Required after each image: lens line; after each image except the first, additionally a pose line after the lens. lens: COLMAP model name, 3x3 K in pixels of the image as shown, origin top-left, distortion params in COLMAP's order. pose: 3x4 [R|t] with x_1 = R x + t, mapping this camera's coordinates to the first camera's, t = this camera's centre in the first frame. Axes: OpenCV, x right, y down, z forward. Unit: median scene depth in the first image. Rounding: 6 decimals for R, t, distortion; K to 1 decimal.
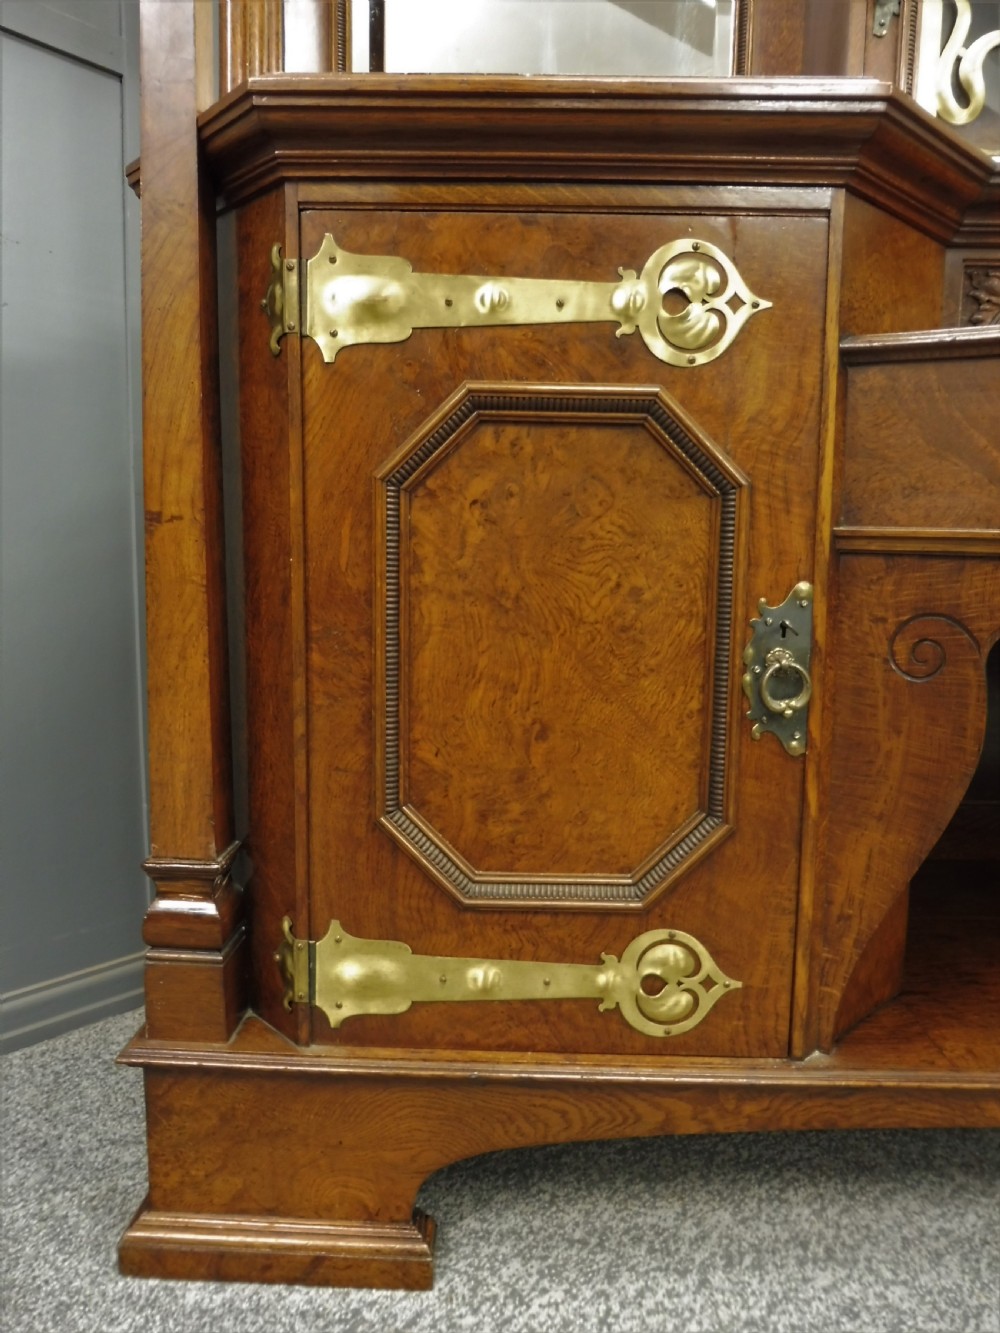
lens RADIAL K [[987.5, 0, 492.0], [0, 987.5, 661.5], [0, 0, 1]] dist [-0.053034, 0.011890]
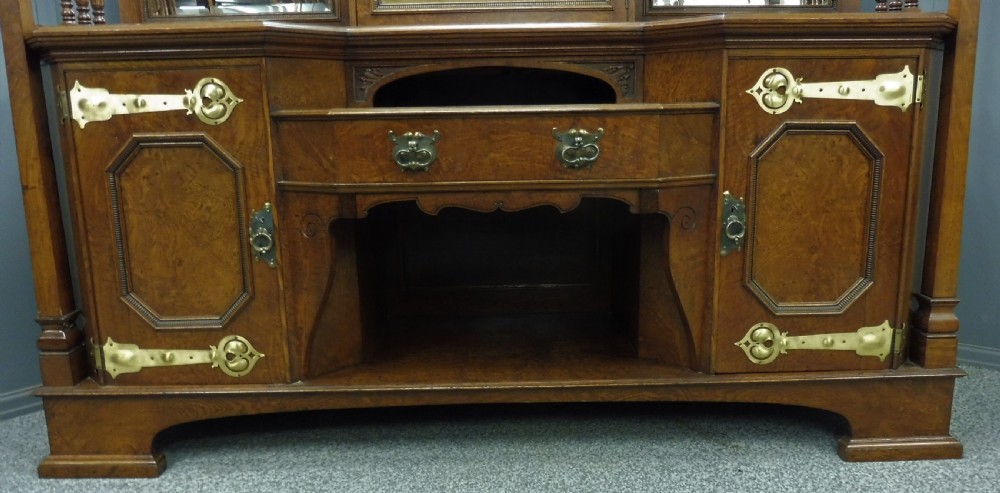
lens RADIAL K [[750.9, 0, 503.5], [0, 750.9, 266.9], [0, 0, 1]] dist [-0.040210, -0.008137]
pose [[0.998505, -0.039710, 0.037568, 0.839510], [0.036926, 0.996714, 0.072097, -0.029048], [-0.040307, -0.070602, 0.996690, -1.021863]]
